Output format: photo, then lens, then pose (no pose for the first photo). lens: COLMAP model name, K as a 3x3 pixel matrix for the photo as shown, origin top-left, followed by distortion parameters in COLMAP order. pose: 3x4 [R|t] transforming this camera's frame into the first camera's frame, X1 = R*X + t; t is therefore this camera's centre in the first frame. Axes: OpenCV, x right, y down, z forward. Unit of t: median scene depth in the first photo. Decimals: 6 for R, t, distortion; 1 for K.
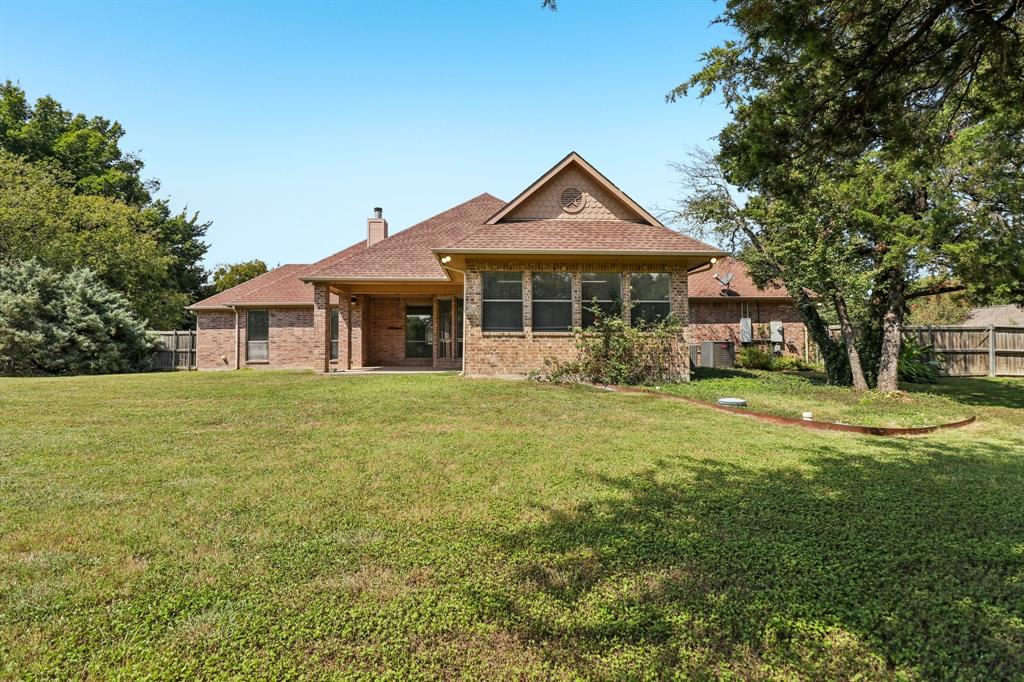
lens RADIAL K [[480.5, 0, 511.1], [0, 480.5, 327.5], [0, 0, 1]] dist [-0.020873, -0.001117]
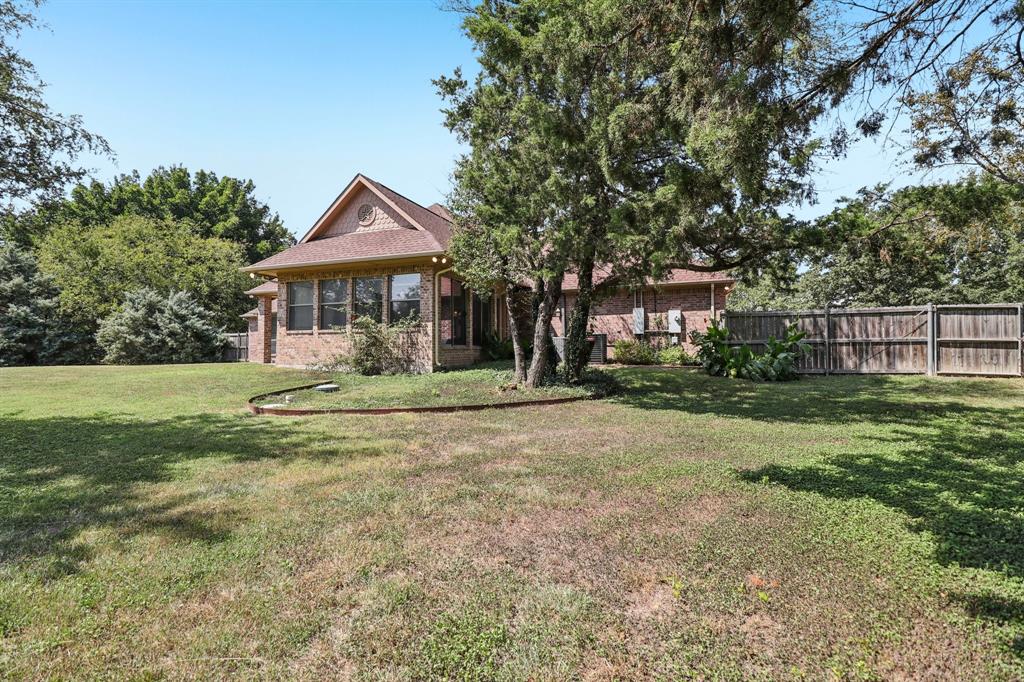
lens RADIAL K [[480.5, 0, 511.1], [0, 480.5, 327.5], [0, 0, 1]] dist [-0.020873, -0.001117]
pose [[0.918057, -0.023428, -0.395757, 0.694585], [0.027418, 0.999614, 0.004428, 0.008113], [0.395500, -0.014916, 0.918345, 0.057220]]
